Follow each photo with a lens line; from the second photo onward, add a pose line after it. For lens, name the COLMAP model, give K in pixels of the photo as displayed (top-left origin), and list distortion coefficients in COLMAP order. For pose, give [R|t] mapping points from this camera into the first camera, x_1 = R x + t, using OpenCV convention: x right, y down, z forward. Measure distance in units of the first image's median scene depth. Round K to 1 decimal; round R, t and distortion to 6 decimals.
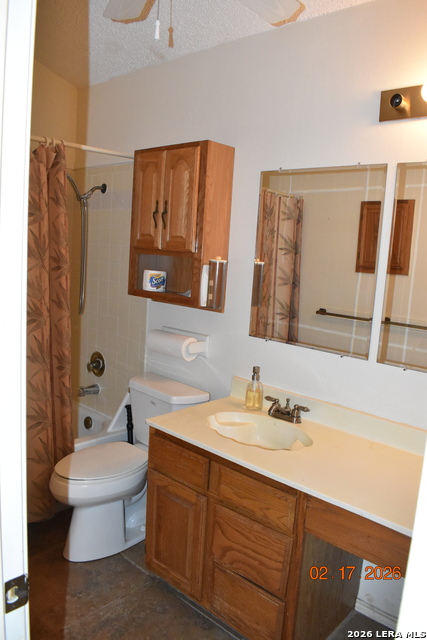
lens RADIAL K [[505.7, 0, 213.6], [0, 505.7, 316.1], [0, 0, 1]] dist [-0.085427, 0.002419]
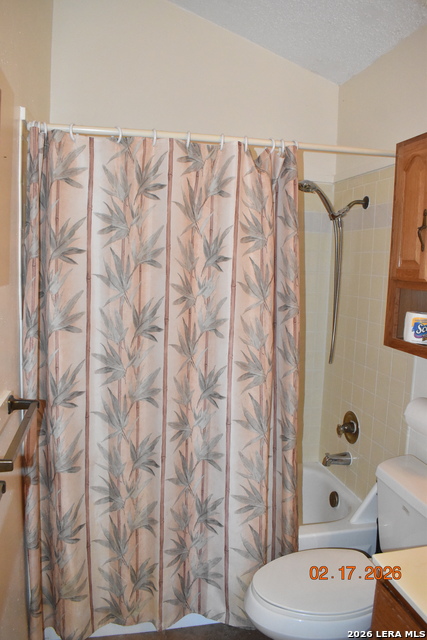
lens RADIAL K [[505.7, 0, 213.6], [0, 505.7, 316.1], [0, 0, 1]] dist [-0.085427, 0.002419]
pose [[0.830643, 0.027146, -0.556143, 0.025204], [-0.055218, 0.997903, -0.033763, -0.049619], [0.554060, 0.058754, 0.830400, 0.293717]]
